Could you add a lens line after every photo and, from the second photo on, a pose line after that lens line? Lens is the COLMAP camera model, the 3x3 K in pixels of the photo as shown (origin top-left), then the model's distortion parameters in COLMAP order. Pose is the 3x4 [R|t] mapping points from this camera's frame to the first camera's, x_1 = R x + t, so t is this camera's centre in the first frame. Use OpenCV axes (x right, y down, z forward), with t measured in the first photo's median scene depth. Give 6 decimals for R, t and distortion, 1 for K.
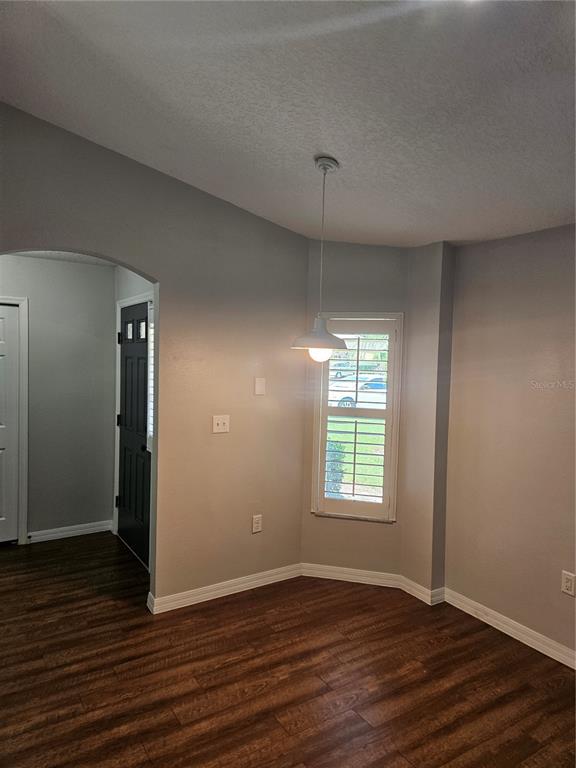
lens RADIAL K [[526.1, 0, 304.9], [0, 526.1, 383.3], [0, 0, 1]] dist [0.055616, -0.003449]
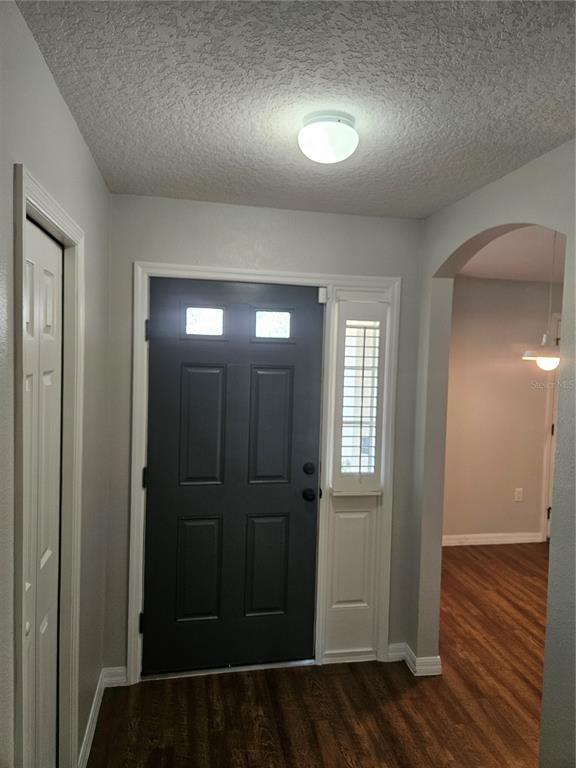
lens RADIAL K [[526.1, 0, 304.9], [0, 526.1, 383.3], [0, 0, 1]] dist [0.055616, -0.003449]
pose [[0.359282, -0.062945, 0.931104, -1.162931], [0.031700, 0.997970, 0.055233, -0.080381], [-0.932690, 0.009672, 0.360548, 0.926344]]
